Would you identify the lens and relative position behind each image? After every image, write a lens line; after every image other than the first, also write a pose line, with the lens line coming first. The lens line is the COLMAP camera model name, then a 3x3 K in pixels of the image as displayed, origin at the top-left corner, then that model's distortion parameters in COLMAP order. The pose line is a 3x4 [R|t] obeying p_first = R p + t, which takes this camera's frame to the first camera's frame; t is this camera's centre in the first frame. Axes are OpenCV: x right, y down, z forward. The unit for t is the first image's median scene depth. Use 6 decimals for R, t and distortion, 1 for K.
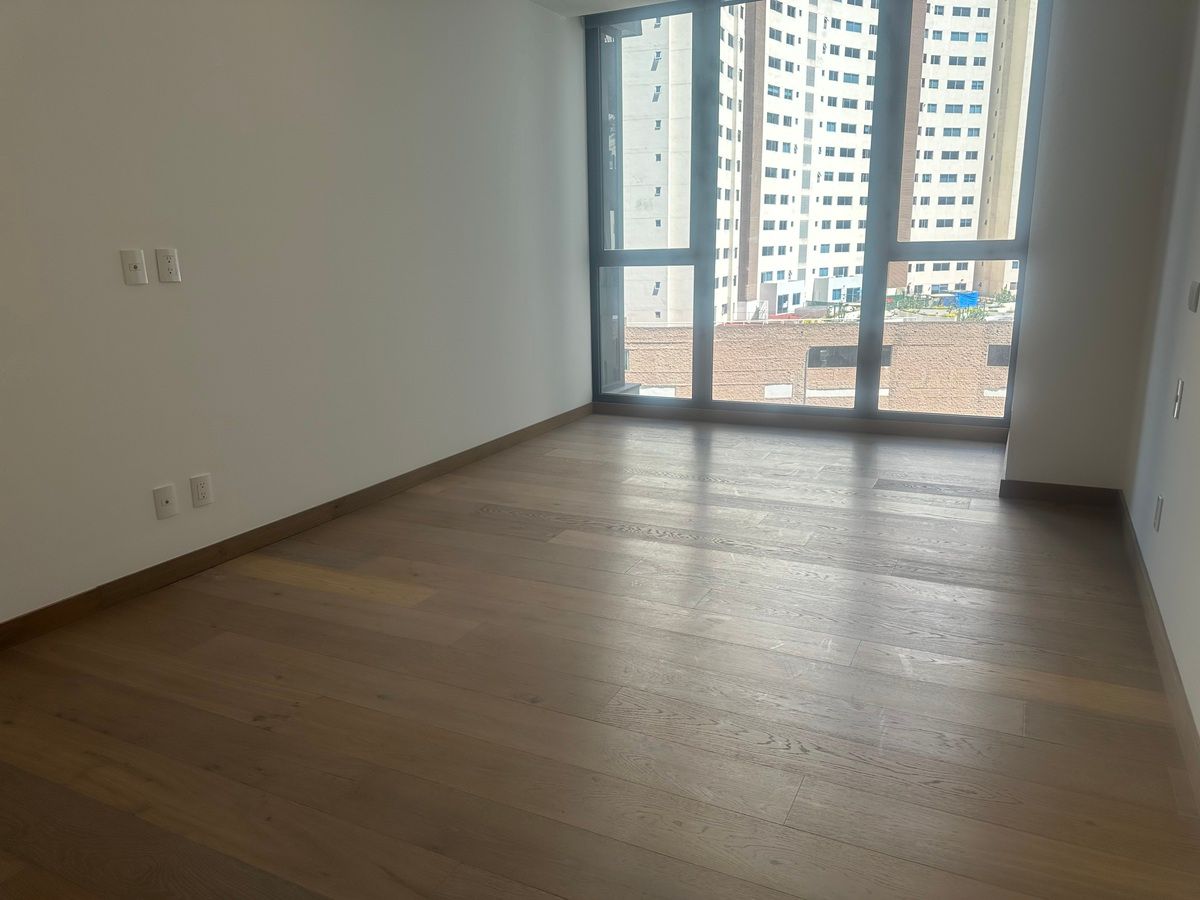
lens RADIAL K [[841.6, 0, 616.4], [0, 841.6, 453.6], [0, 0, 1]] dist [0.056458, -0.066727]
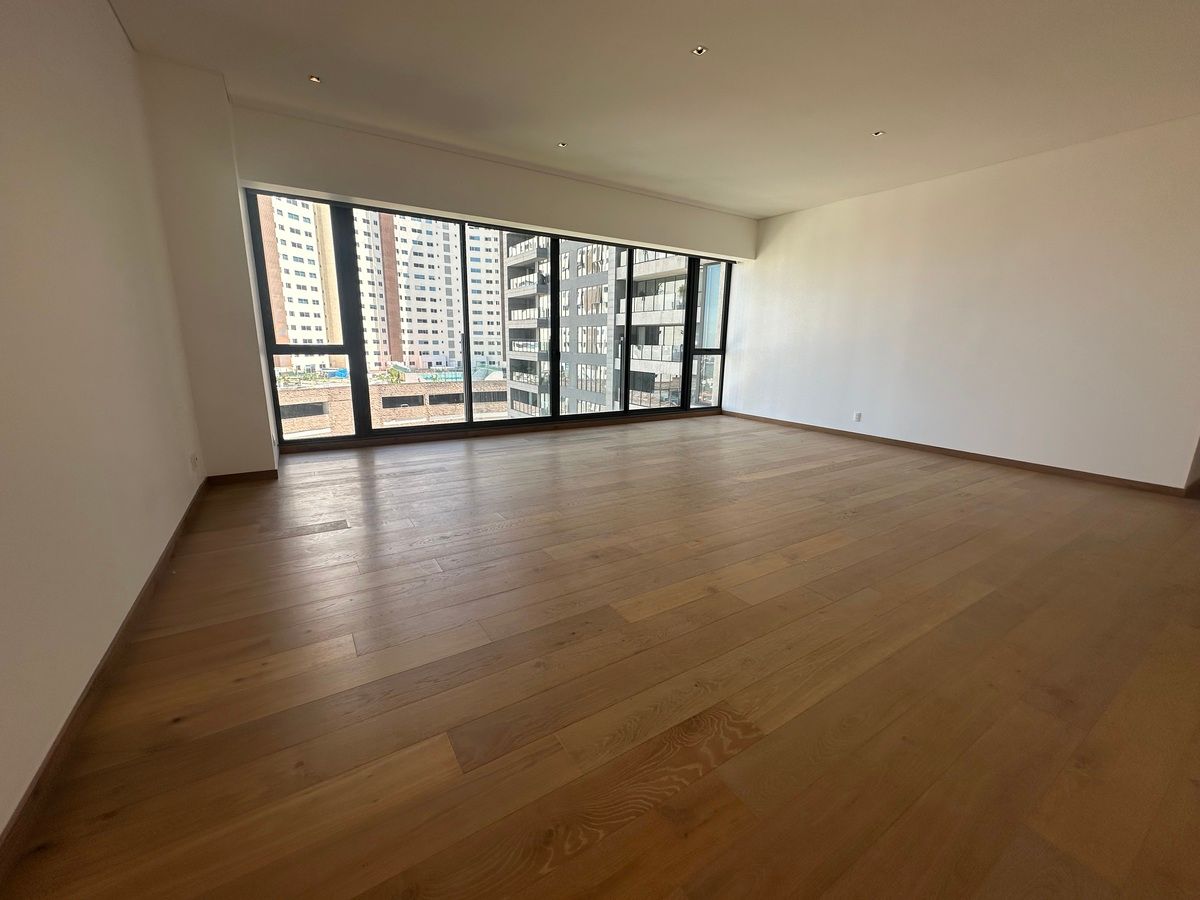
lens RADIAL K [[478.1, 0, 598.3], [0, 478.1, 447.1], [0, 0, 1]] dist [-0.001246, 0.001016]
pose [[0.535449, -0.152840, 0.830623, -0.136880], [0.174714, 0.982260, 0.068115, -0.009599], [-0.826299, 0.108649, 0.552654, 0.049284]]
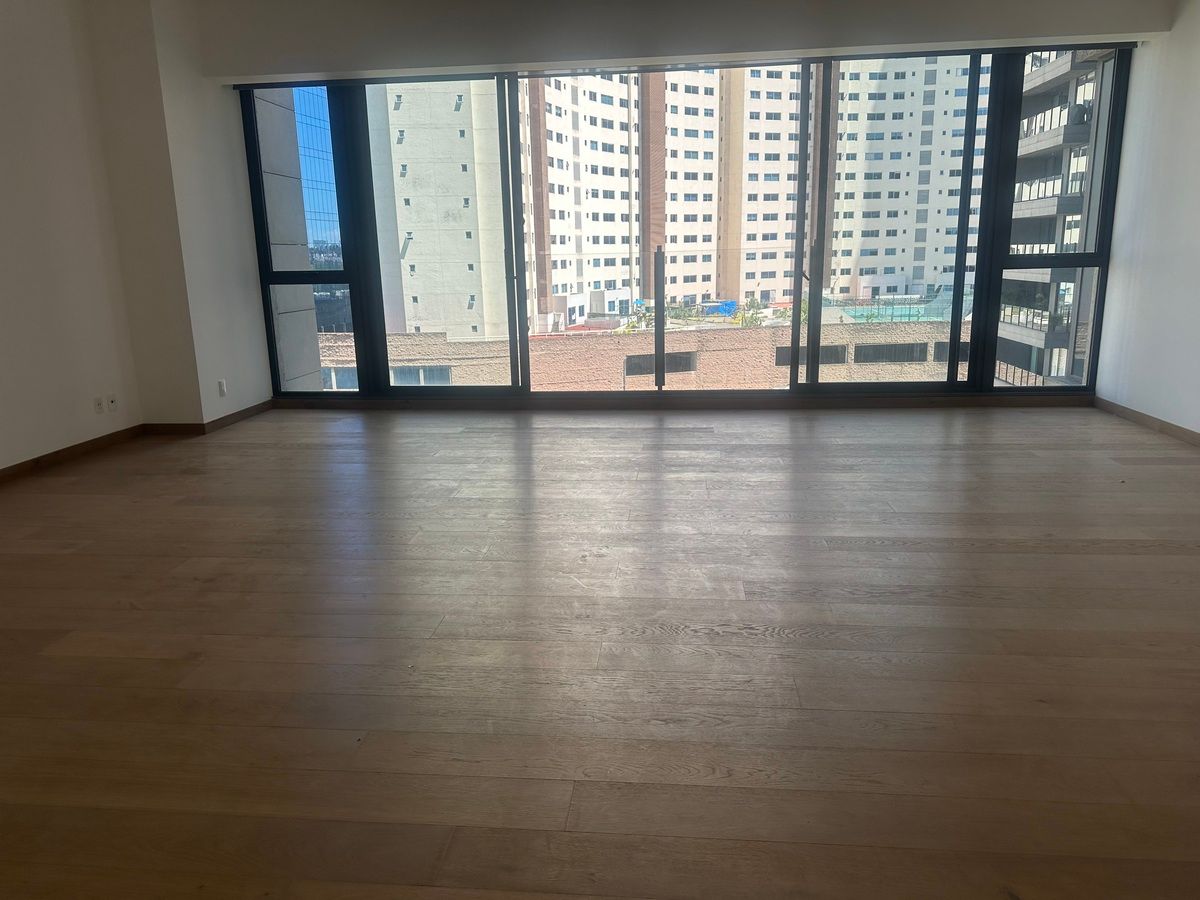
lens RADIAL K [[841.6, 0, 600.8], [0, 841.6, 452.4], [0, 0, 1]] dist [0.056458, -0.066727]
pose [[0.941702, -0.080193, 0.326751, -0.113580], [0.086289, 0.996261, -0.004181, -0.005566], [-0.325194, 0.032132, 0.945101, 0.030461]]
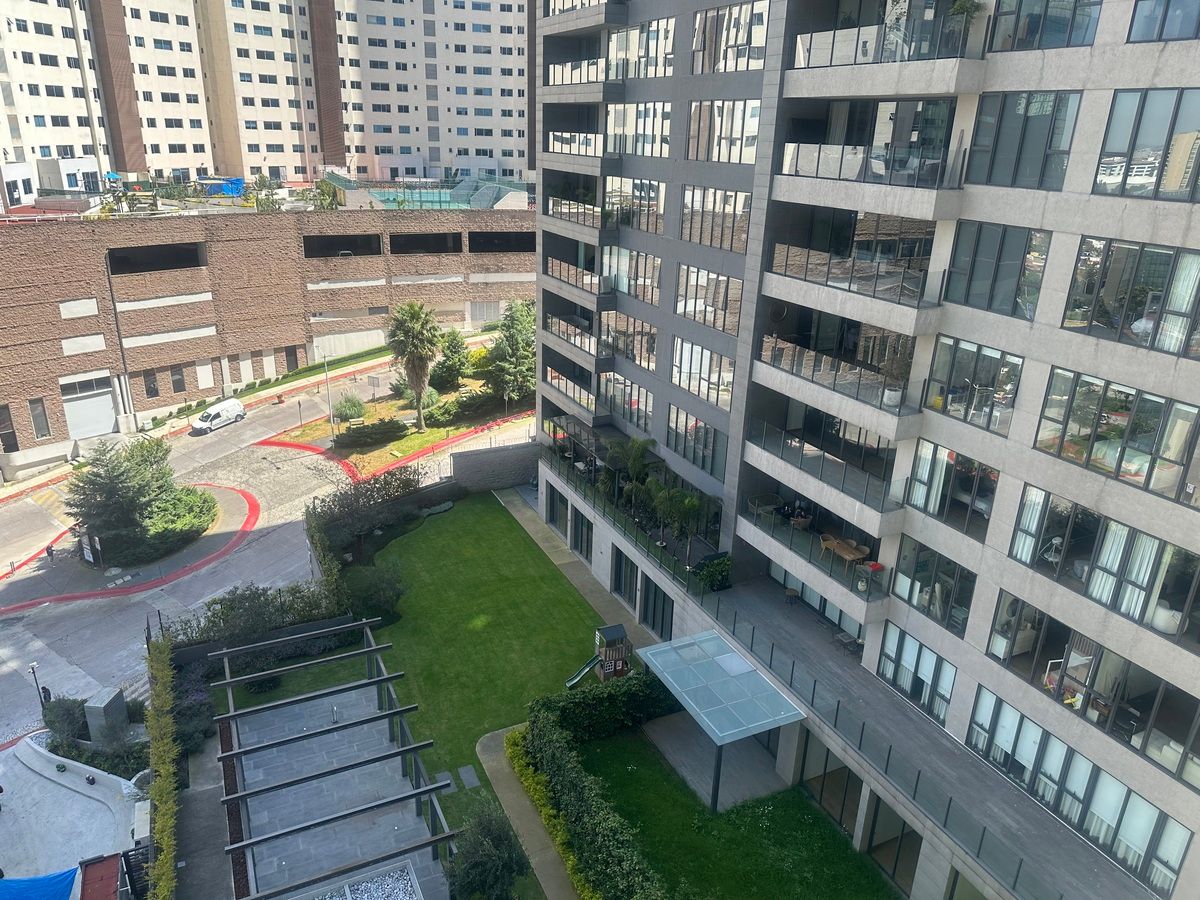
lens RADIAL K [[841.6, 0, 596.6], [0, 841.6, 459.1], [0, 0, 1]] dist [0.056458, -0.066727]
pose [[0.630077, -0.242922, 0.737558, -0.096825], [0.141659, 0.969829, 0.198406, -0.020422], [-0.763502, -0.020529, 0.645479, 0.087434]]
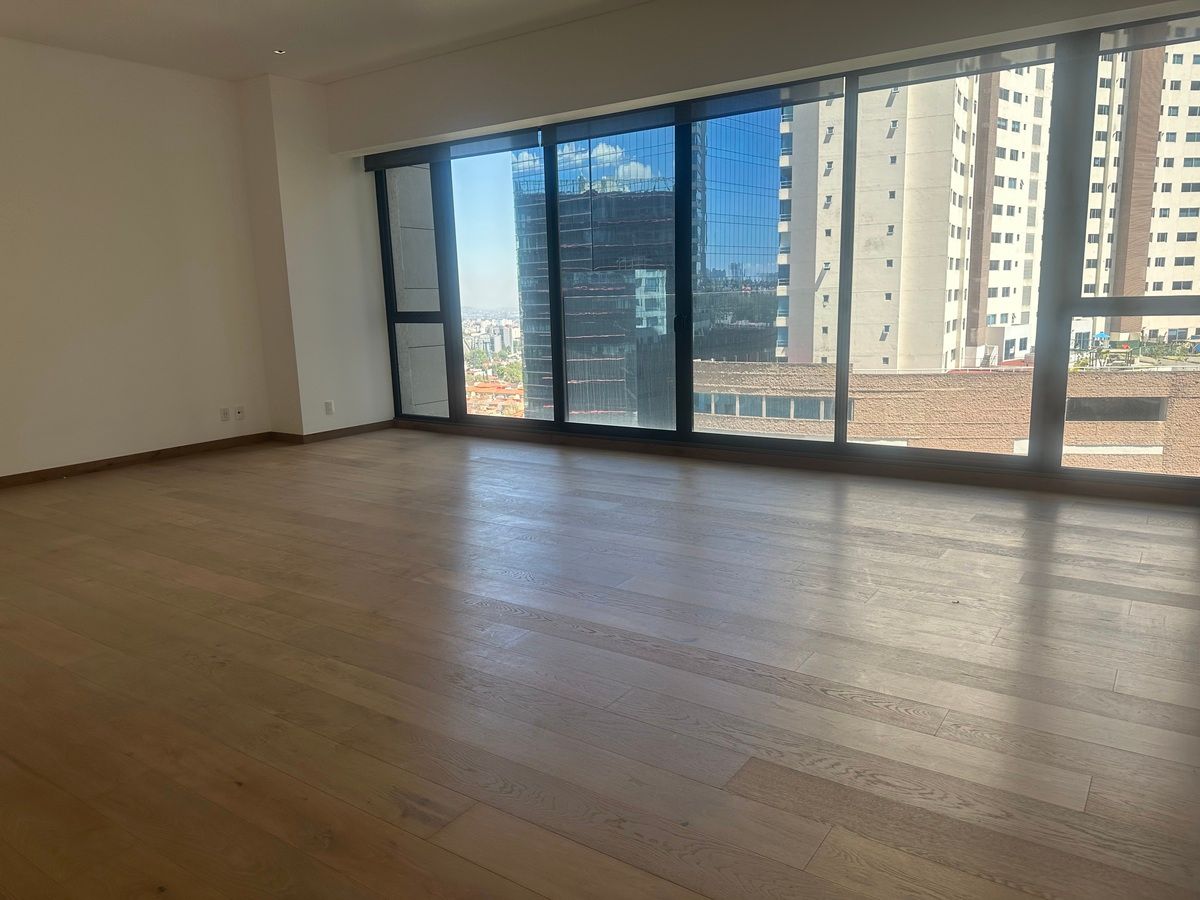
lens RADIAL K [[841.6, 0, 600.0], [0, 841.6, 449.5], [0, 0, 1]] dist [0.056458, -0.066727]
pose [[0.986580, 0.021876, -0.161806, -0.086987], [-0.030984, 0.998061, -0.053980, -0.005866], [0.160312, 0.058269, 0.985345, 0.028905]]
